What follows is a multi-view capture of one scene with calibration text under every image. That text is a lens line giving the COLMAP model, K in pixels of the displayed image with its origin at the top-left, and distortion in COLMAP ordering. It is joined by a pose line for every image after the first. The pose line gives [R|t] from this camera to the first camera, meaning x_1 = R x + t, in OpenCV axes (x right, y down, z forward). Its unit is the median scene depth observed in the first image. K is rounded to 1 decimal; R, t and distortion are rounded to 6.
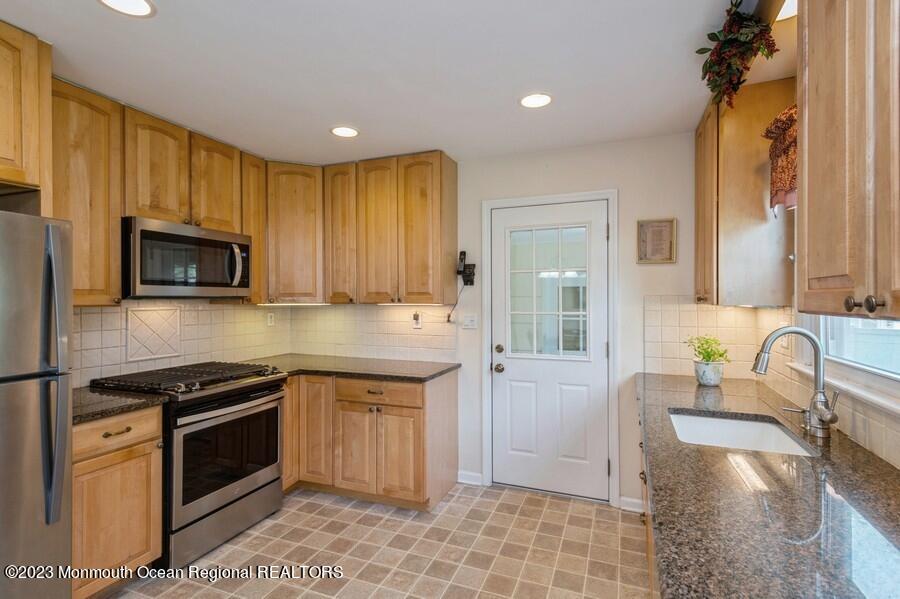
lens RADIAL K [[437.5, 0, 435.3], [0, 437.5, 299.2], [0, 0, 1]] dist [0.013467, -0.005392]
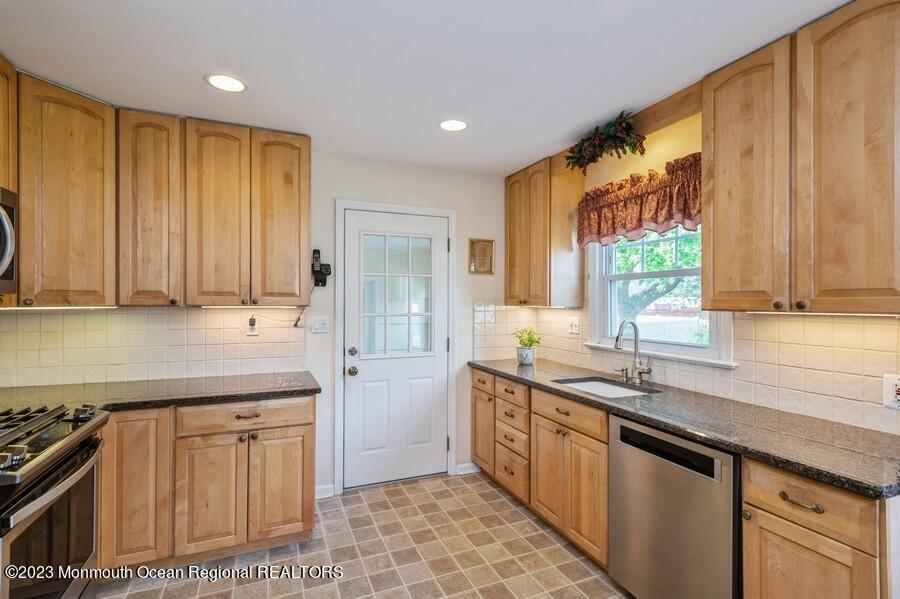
lens RADIAL K [[437.5, 0, 444.9], [0, 437.5, 301.6], [0, 0, 1]] dist [0.013467, -0.005392]
pose [[0.706470, 0.004004, 0.707732, -0.419541], [-0.005337, 0.999986, -0.000330, -0.000076], [-0.707723, -0.003544, 0.706481, 0.159326]]
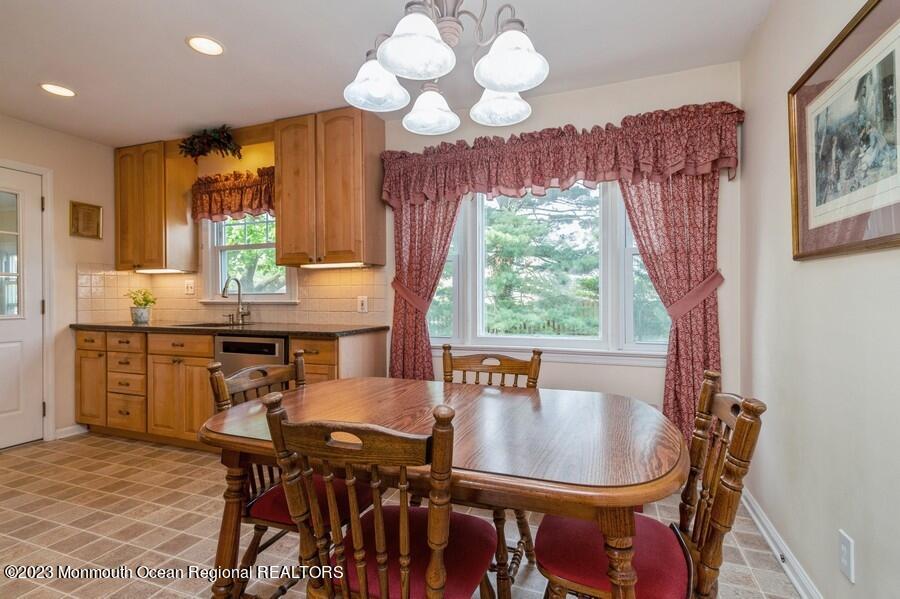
lens RADIAL K [[437.5, 0, 455.6], [0, 437.5, 302.9], [0, 0, 1]] dist [0.013467, -0.005392]
pose [[-0.031681, -0.006403, 0.999478, -0.738533], [-0.000170, 0.999980, 0.006401, 0.090587], [-0.999498, 0.000032, -0.031682, -0.039017]]
